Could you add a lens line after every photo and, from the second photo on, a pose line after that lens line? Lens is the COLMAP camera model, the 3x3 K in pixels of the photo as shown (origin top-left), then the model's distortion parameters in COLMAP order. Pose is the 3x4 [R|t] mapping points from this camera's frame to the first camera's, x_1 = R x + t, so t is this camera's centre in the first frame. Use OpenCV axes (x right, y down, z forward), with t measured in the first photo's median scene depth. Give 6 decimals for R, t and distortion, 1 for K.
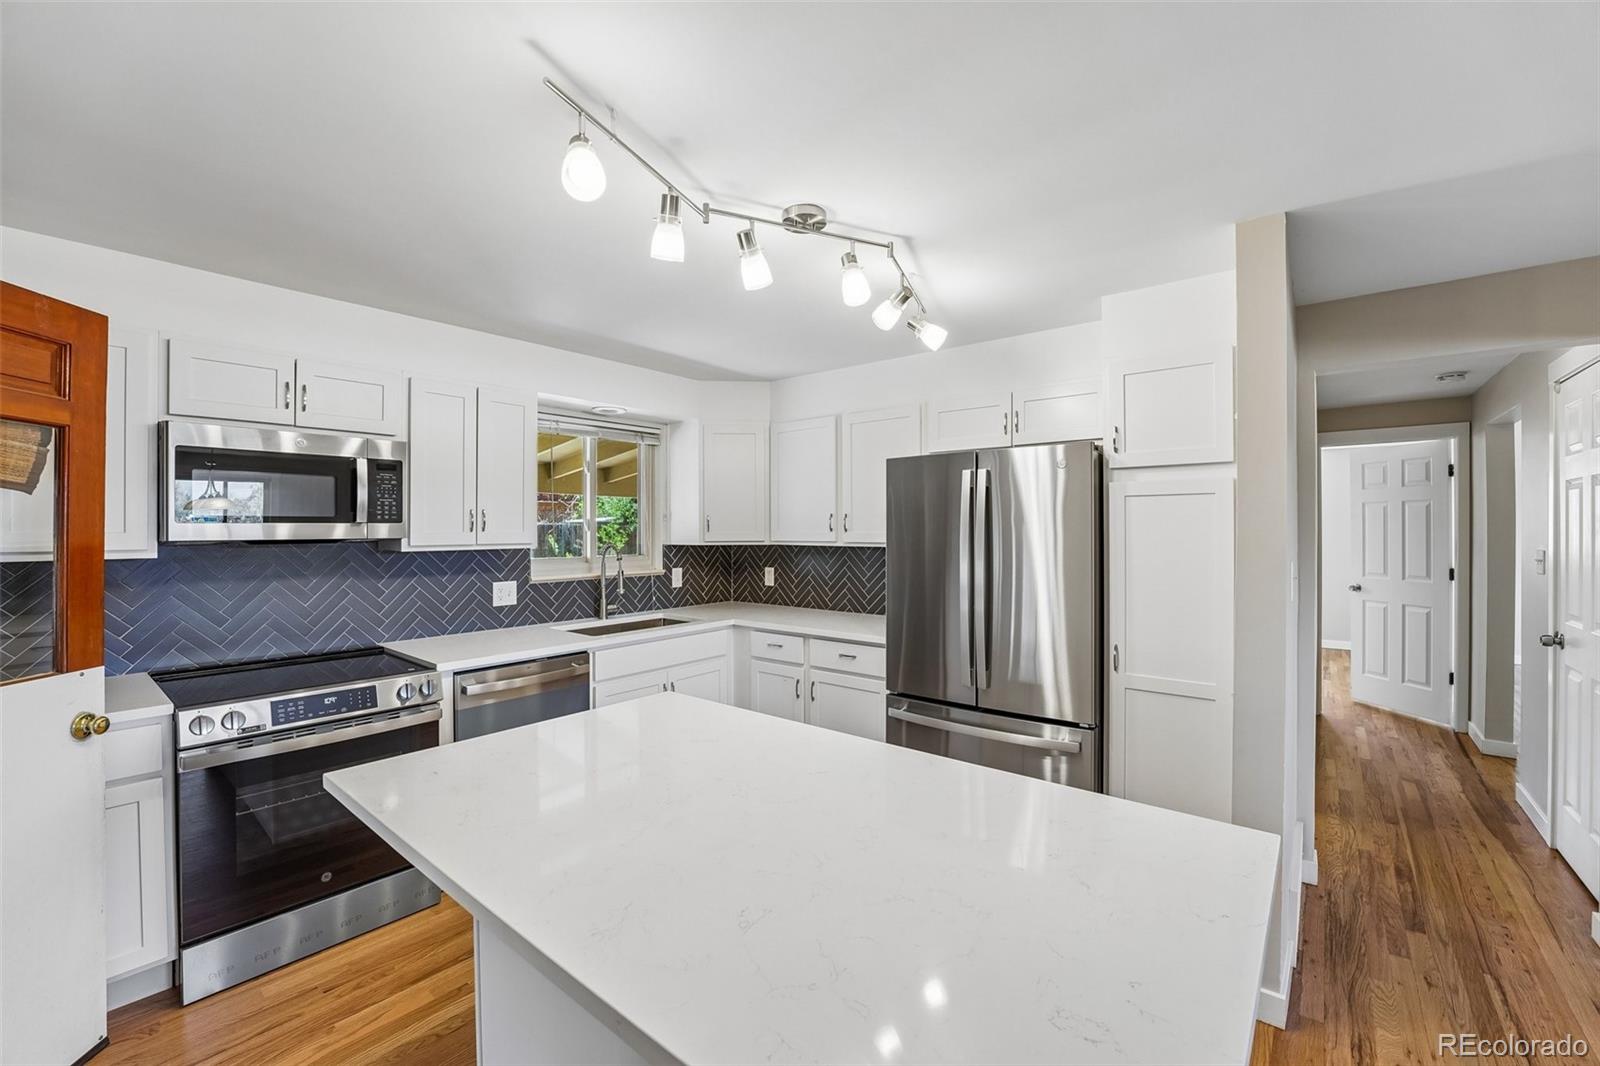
lens RADIAL K [[656.0, 0, 793.6], [0, 656.0, 528.2], [0, 0, 1]] dist [-0.028145, 0.003951]
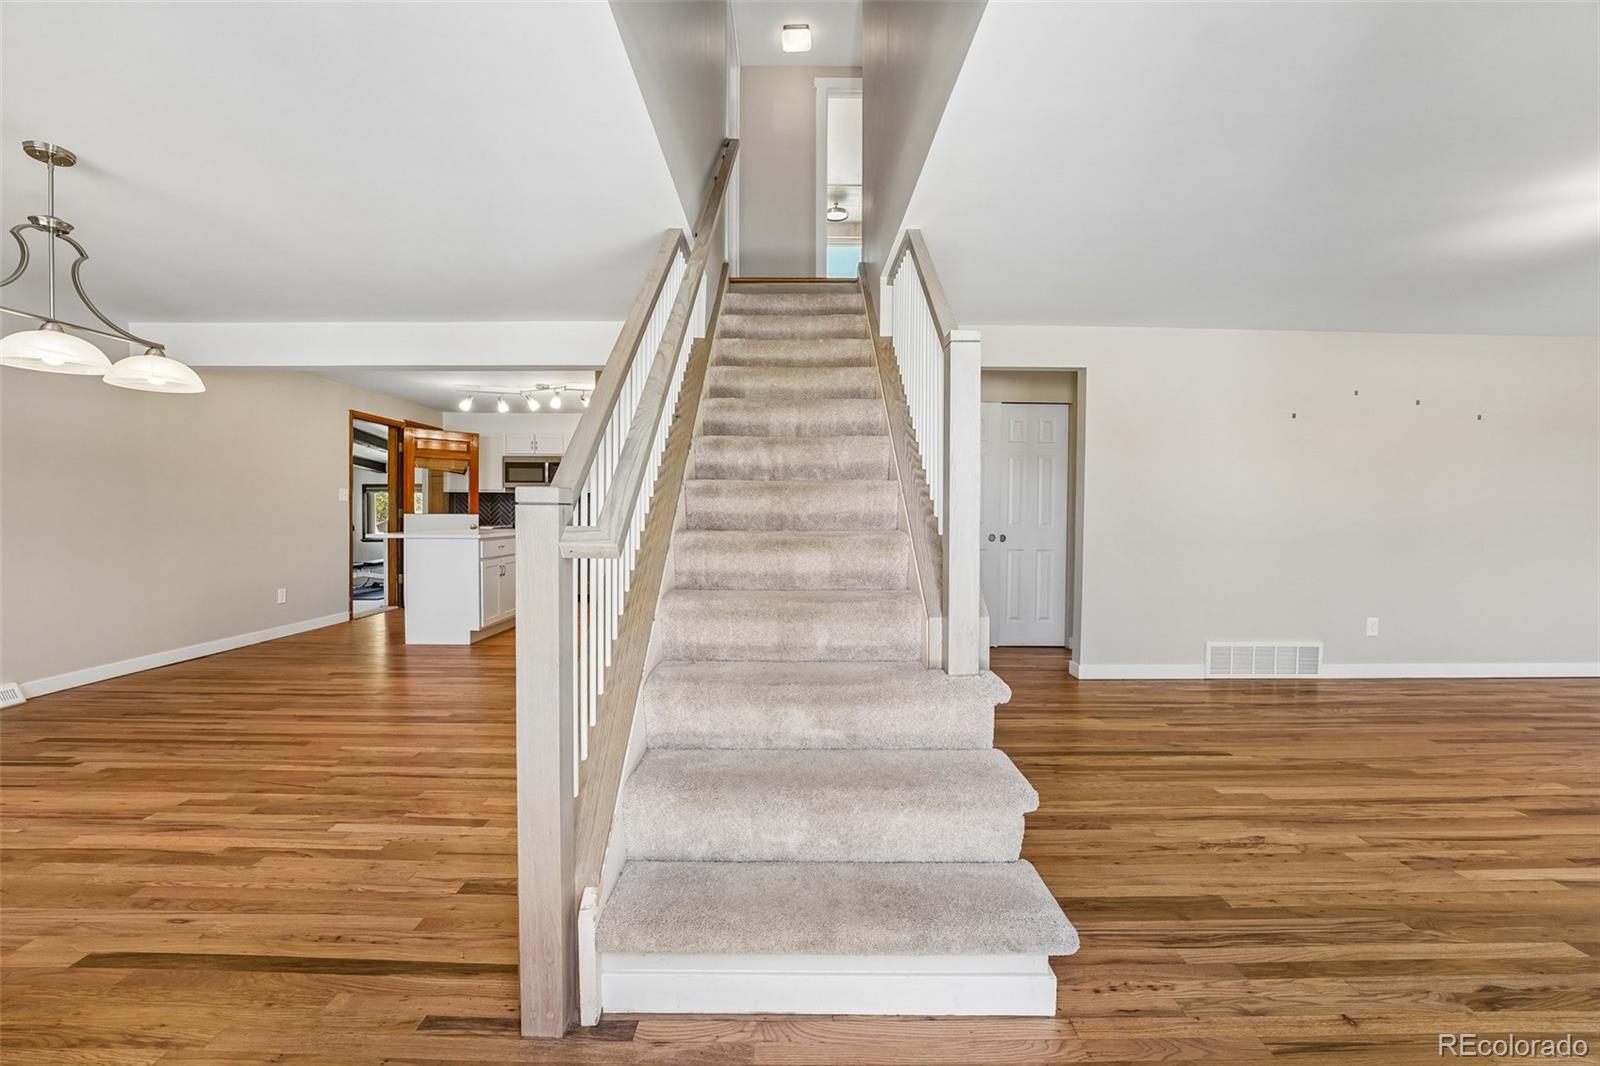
lens RADIAL K [[656.0, 0, 791.7], [0, 656.0, 528.7], [0, 0, 1]] dist [-0.028145, 0.003951]
pose [[0.634657, 0.024479, -0.772407, 1.950893], [-0.007992, 0.999653, 0.025114, 0.096401], [0.772753, -0.009766, 0.634632, -0.090492]]
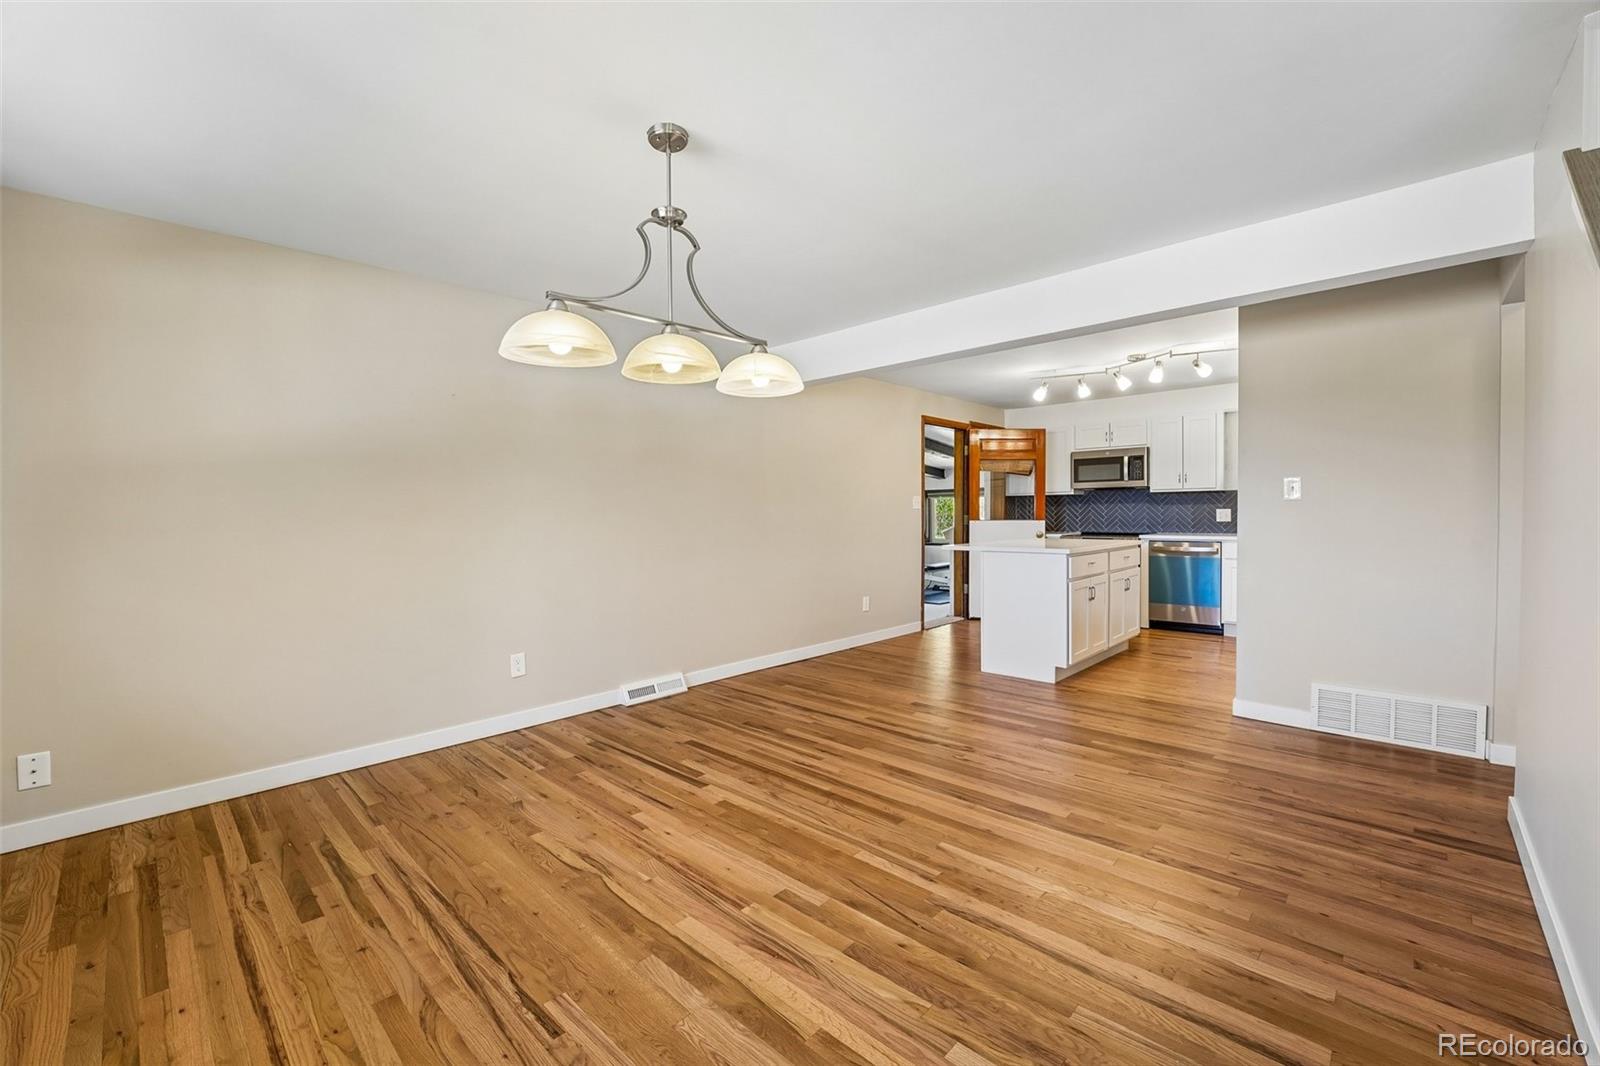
lens RADIAL K [[656.0, 0, 792.6], [0, 656.0, 526.5], [0, 0, 1]] dist [-0.028145, 0.003951]
pose [[-0.080438, 0.022757, -0.996500, 1.553368], [0.009739, 0.999710, 0.022044, 0.079143], [0.996712, -0.007931, -0.080636, -0.103689]]
